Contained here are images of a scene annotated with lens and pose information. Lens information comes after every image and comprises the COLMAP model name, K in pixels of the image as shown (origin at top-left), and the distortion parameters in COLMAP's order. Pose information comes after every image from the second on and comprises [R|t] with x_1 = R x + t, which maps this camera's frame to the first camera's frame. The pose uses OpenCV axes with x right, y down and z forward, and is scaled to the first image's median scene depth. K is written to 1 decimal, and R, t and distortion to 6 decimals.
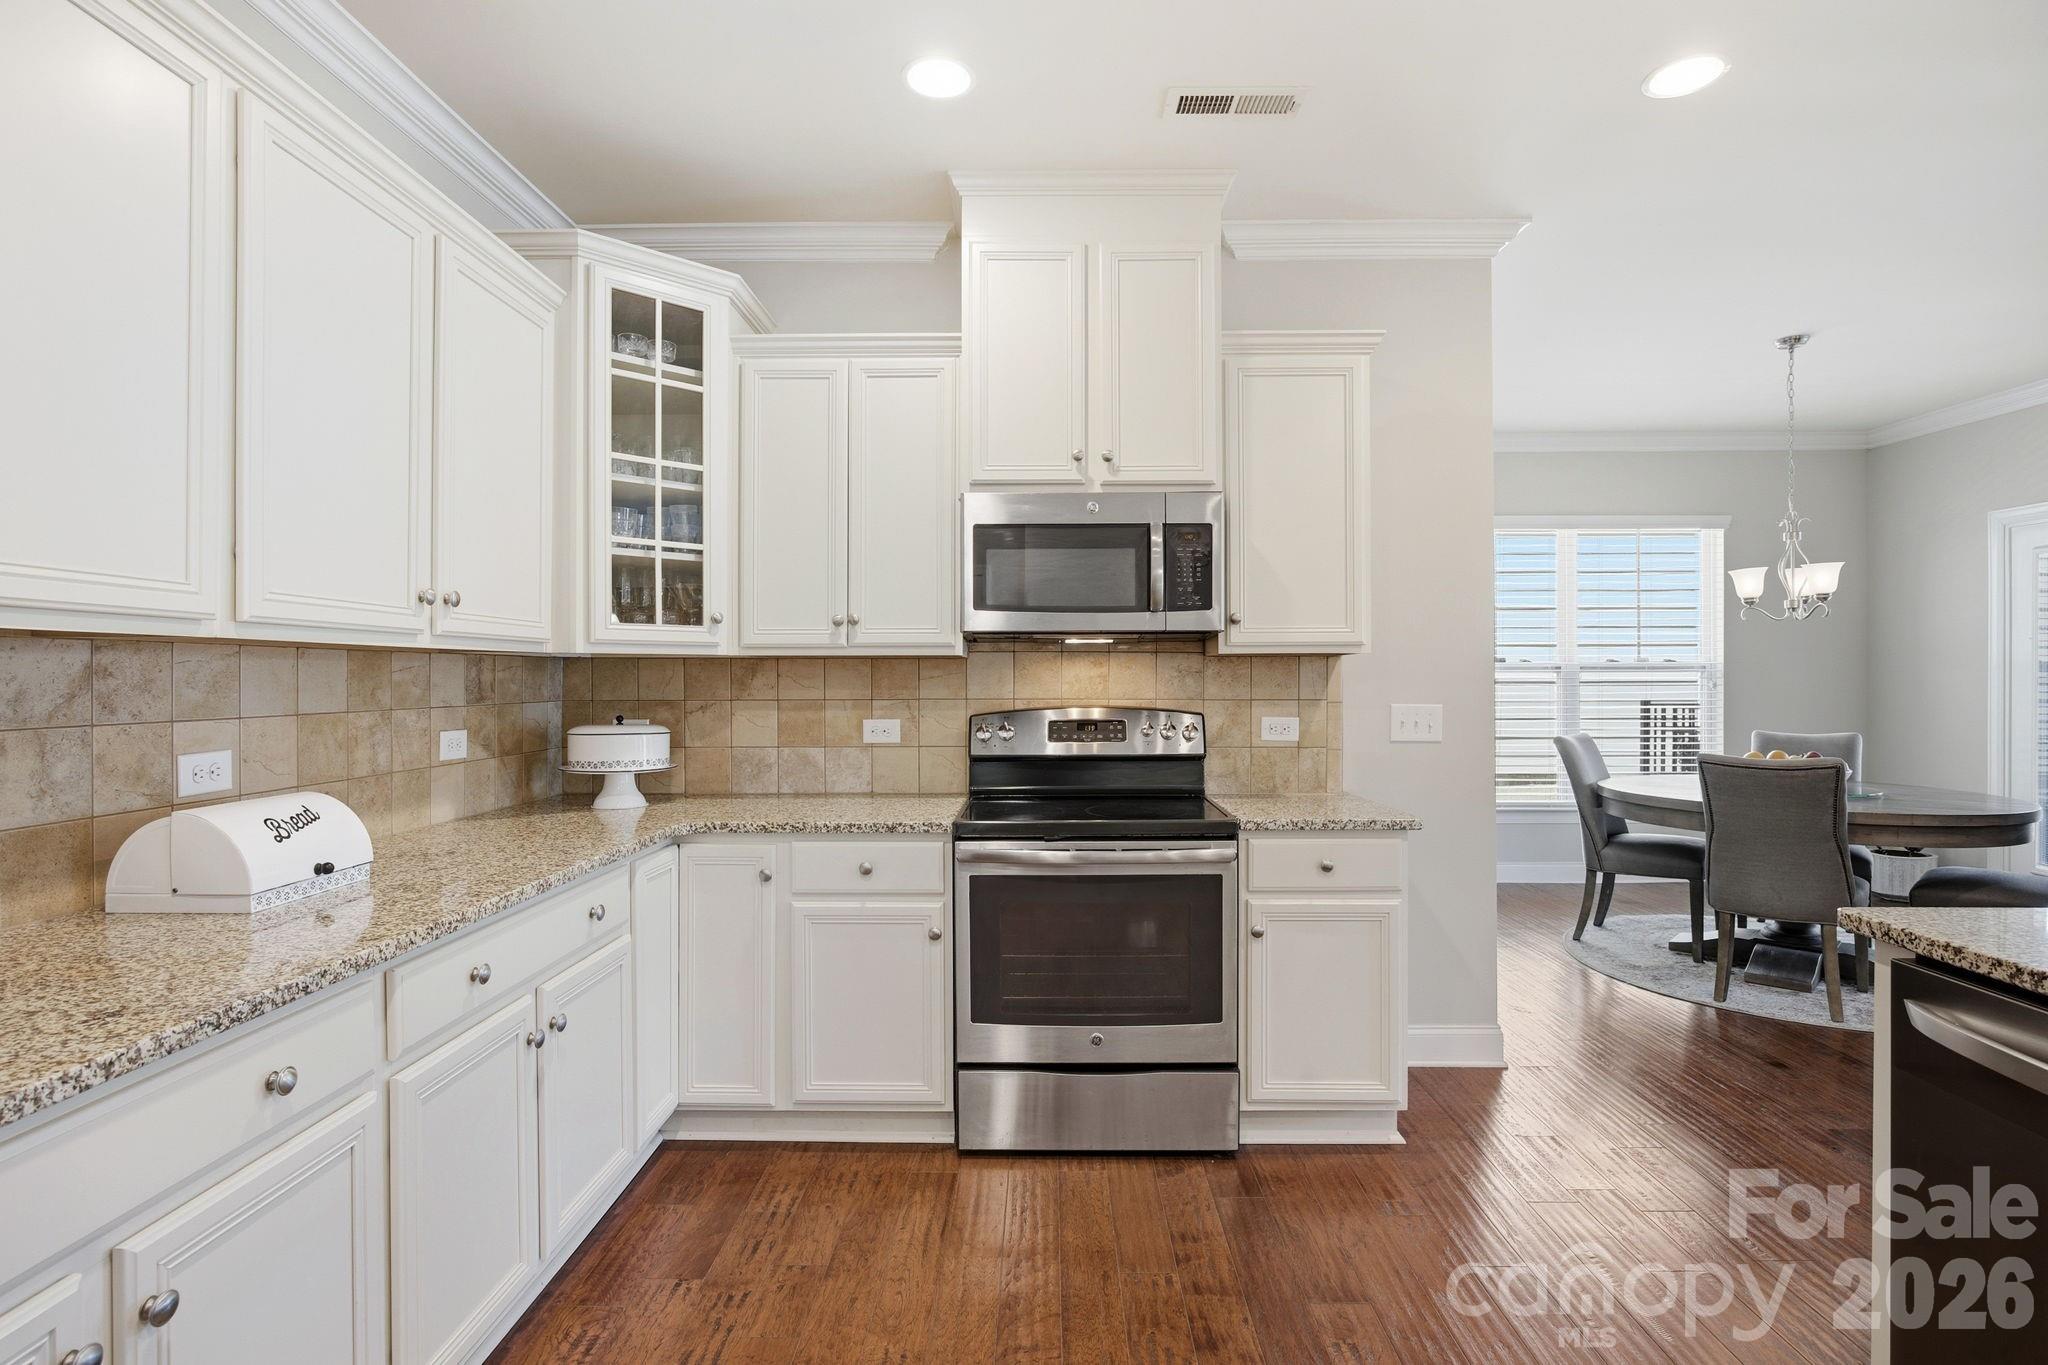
lens RADIAL K [[1009.6, 0, 1029.5], [0, 1009.6, 678.4], [0, 0, 1]] dist [-0.012644, 0.003512]
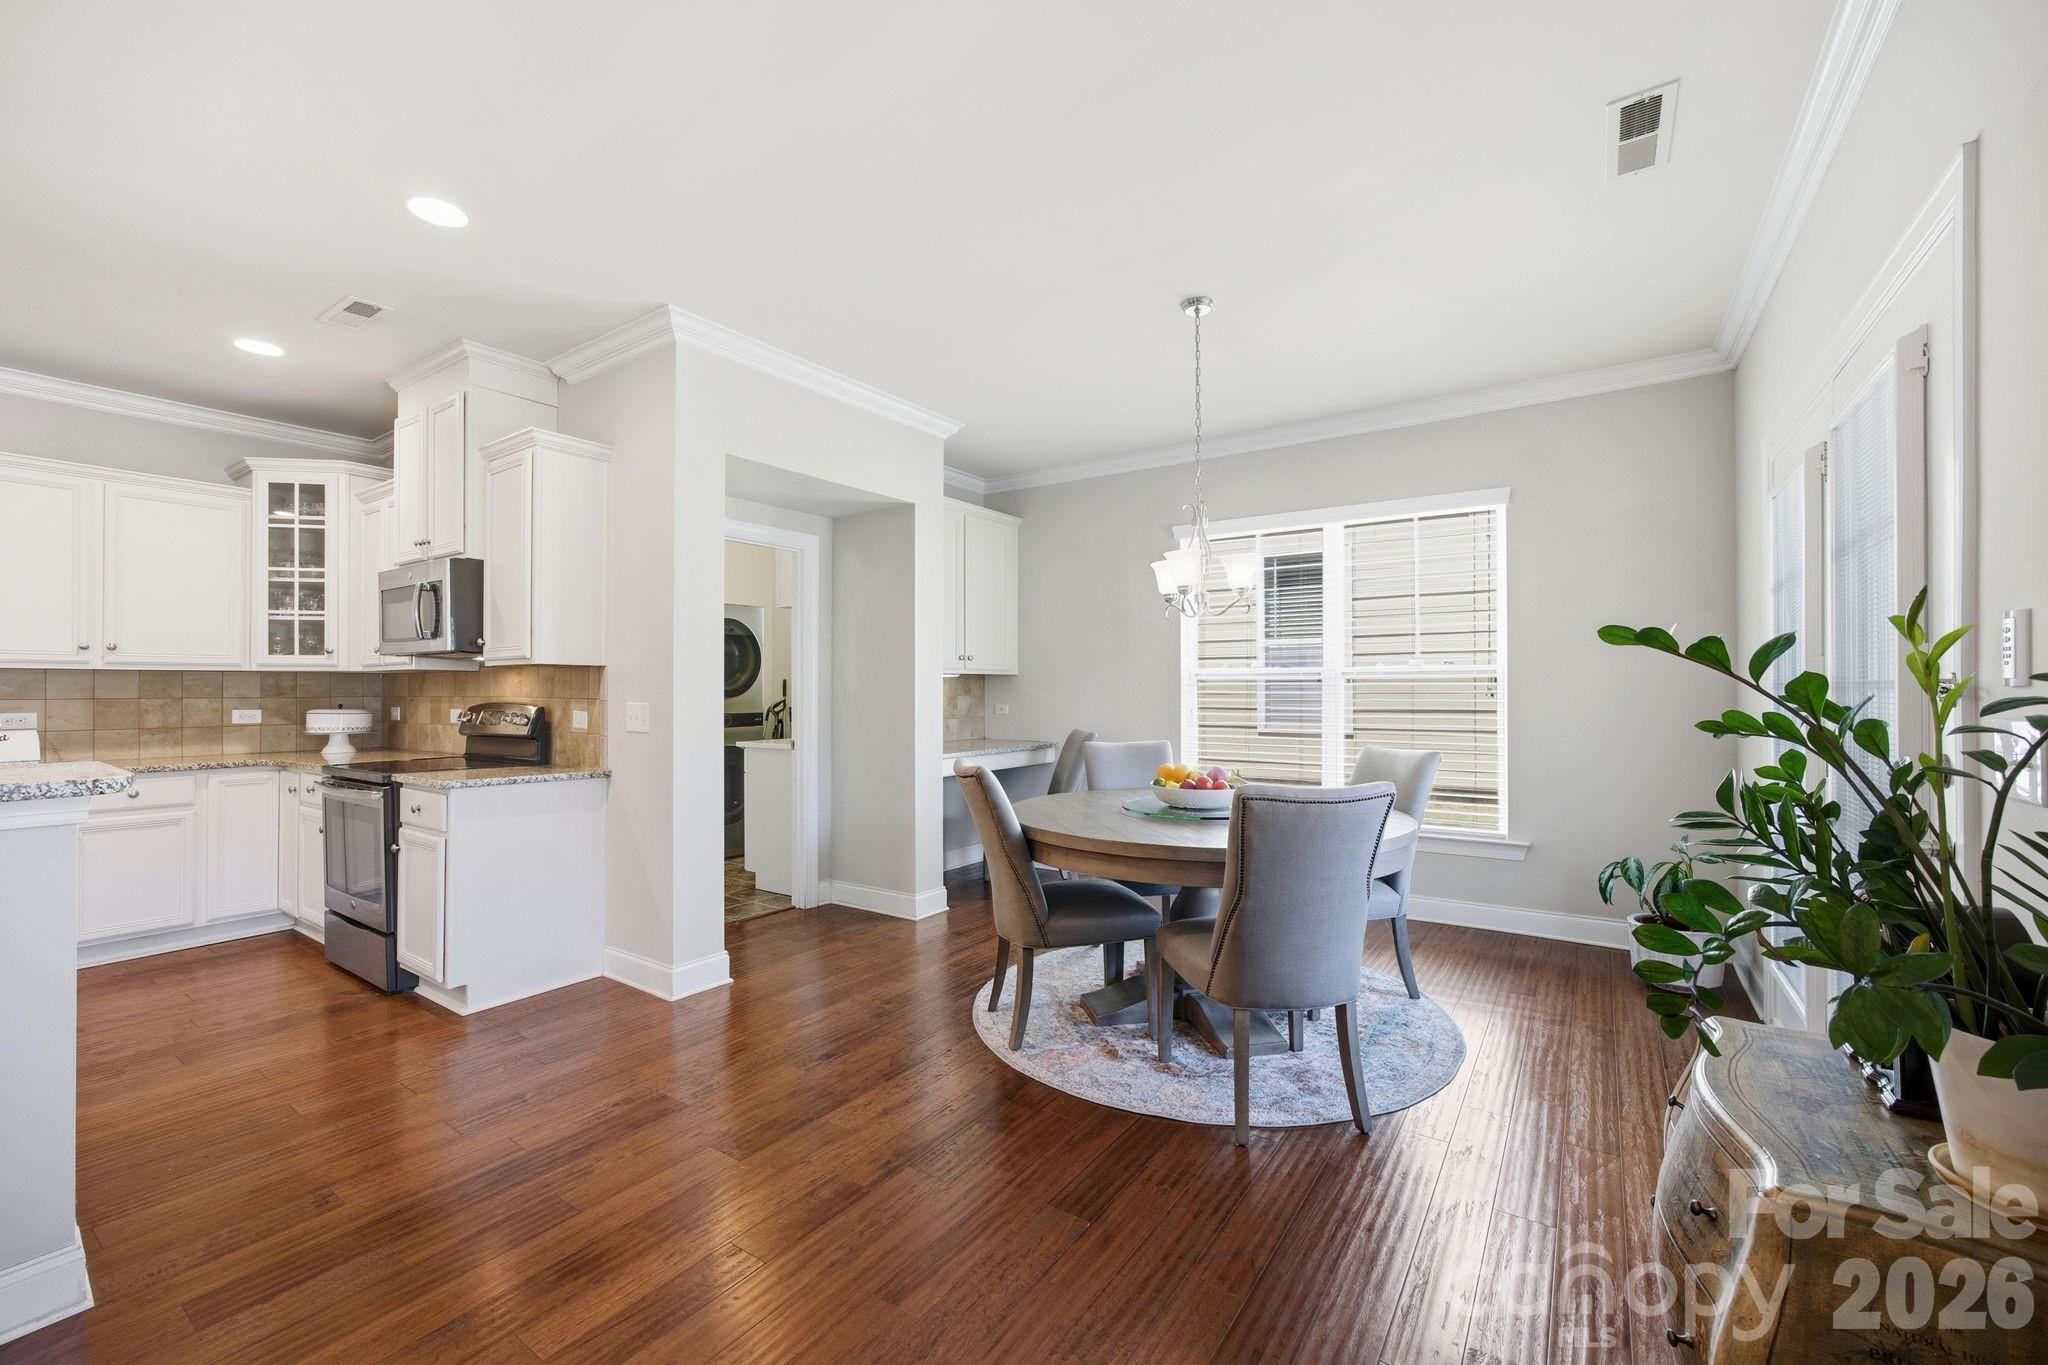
lens RADIAL K [[806.1, 0, 1020.3], [0, 806.1, 685.3], [0, 0, 1]] dist [-0.016571, 0.000685]
pose [[0.859064, -0.001500, -0.511866, 1.532664], [-0.003417, 0.999957, -0.008665, 0.011575], [0.511856, 0.009193, 0.859022, 0.408859]]
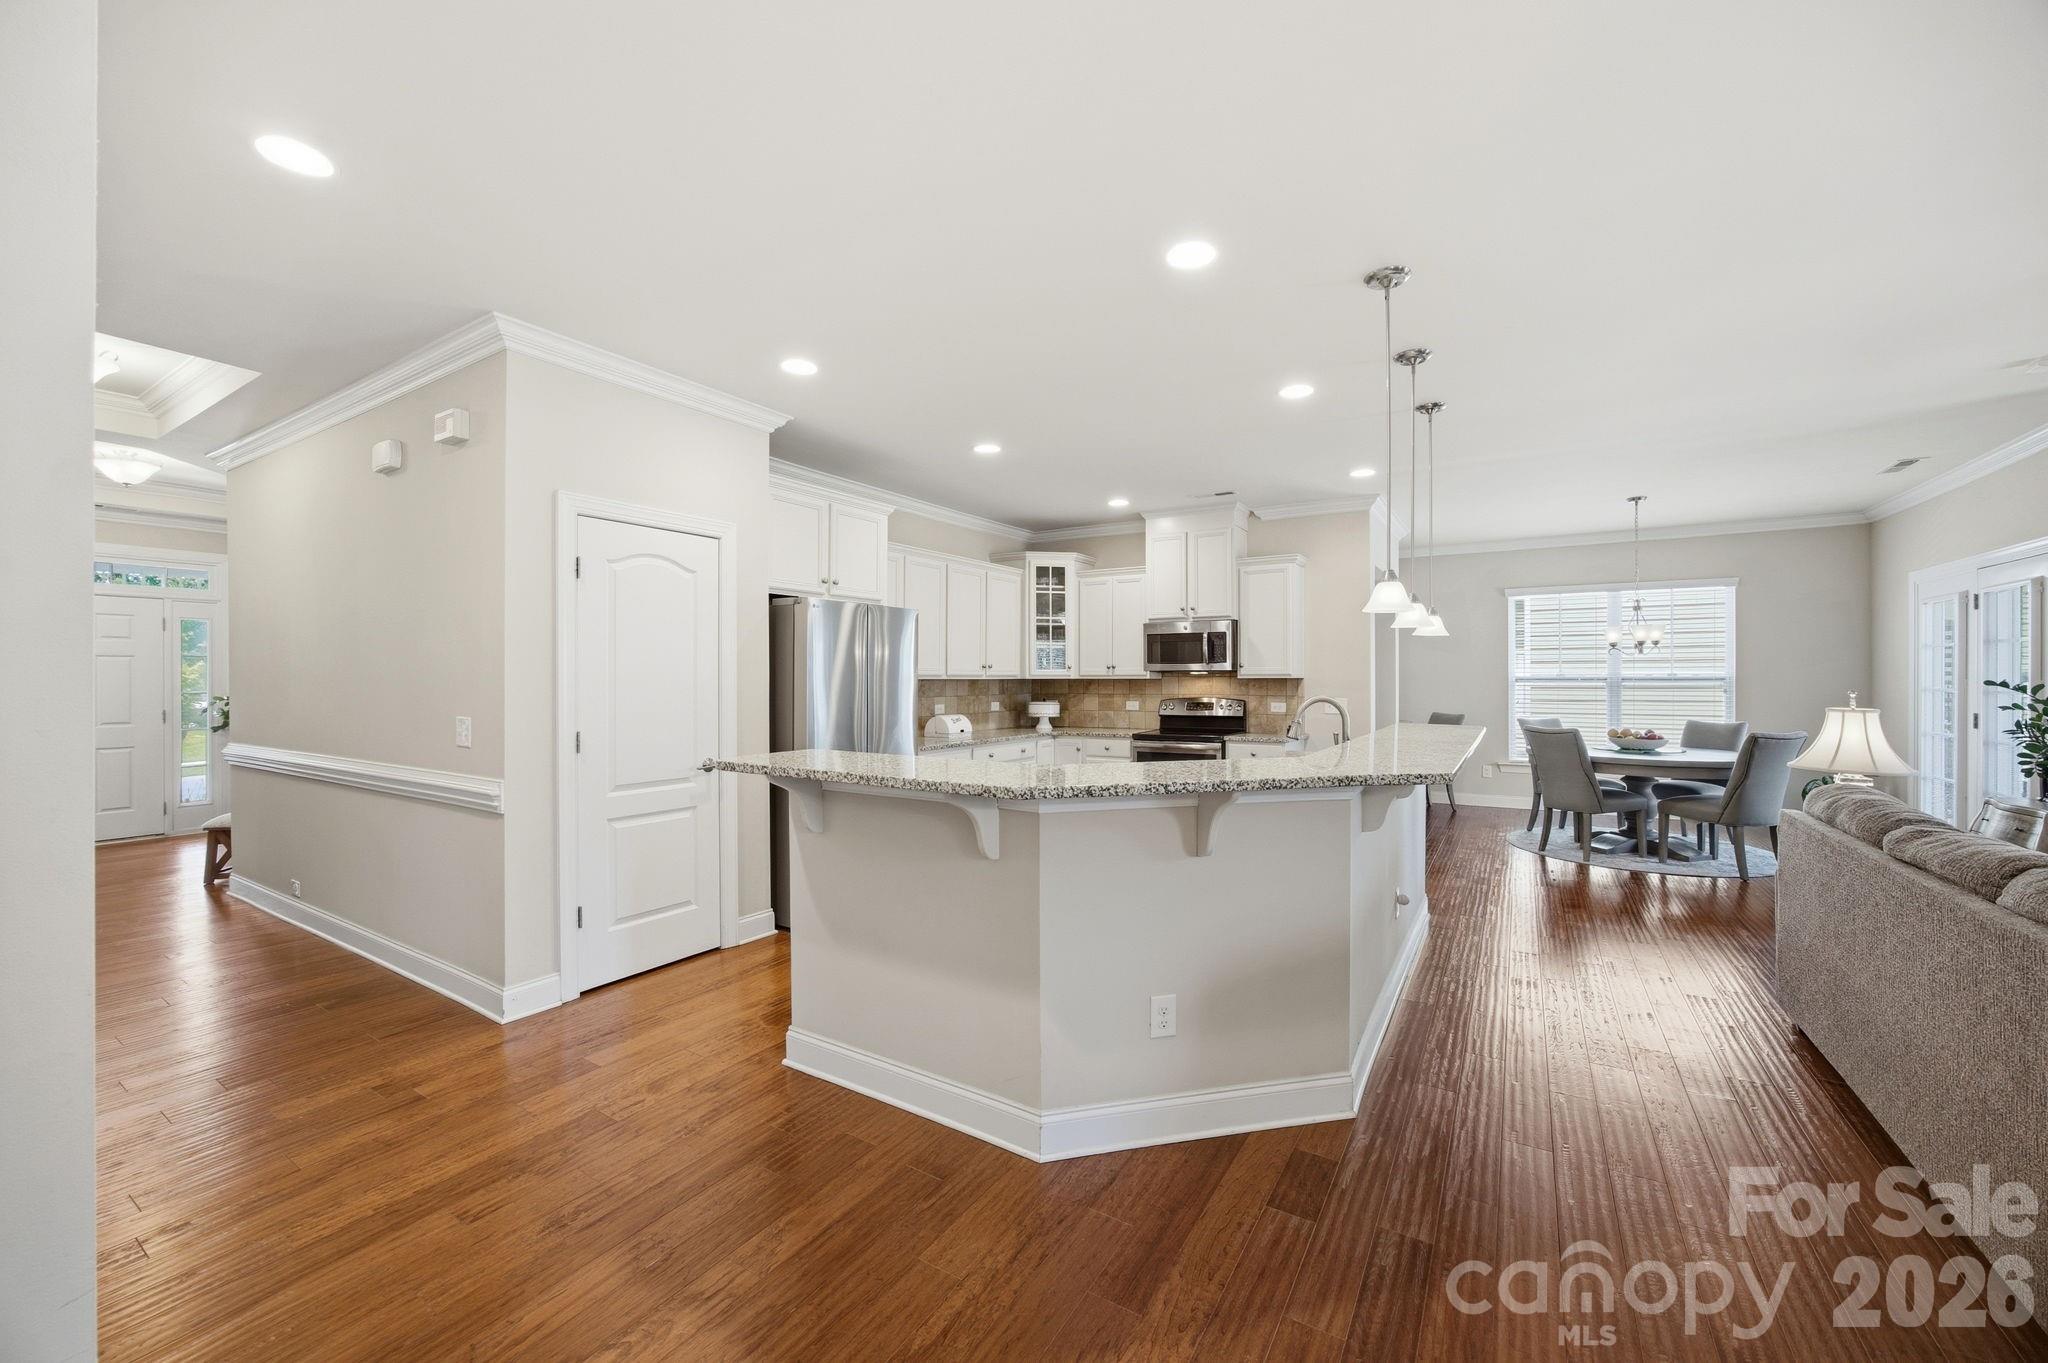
lens RADIAL K [[806.1, 0, 1027.0], [0, 806.1, 682.8], [0, 0, 1]] dist [-0.016571, 0.000685]
pose [[0.858227, 0.002311, -0.513264, 0.844267], [-0.000186, 0.999991, 0.004192, -0.021768], [0.513270, -0.003502, 0.858220, -1.175972]]
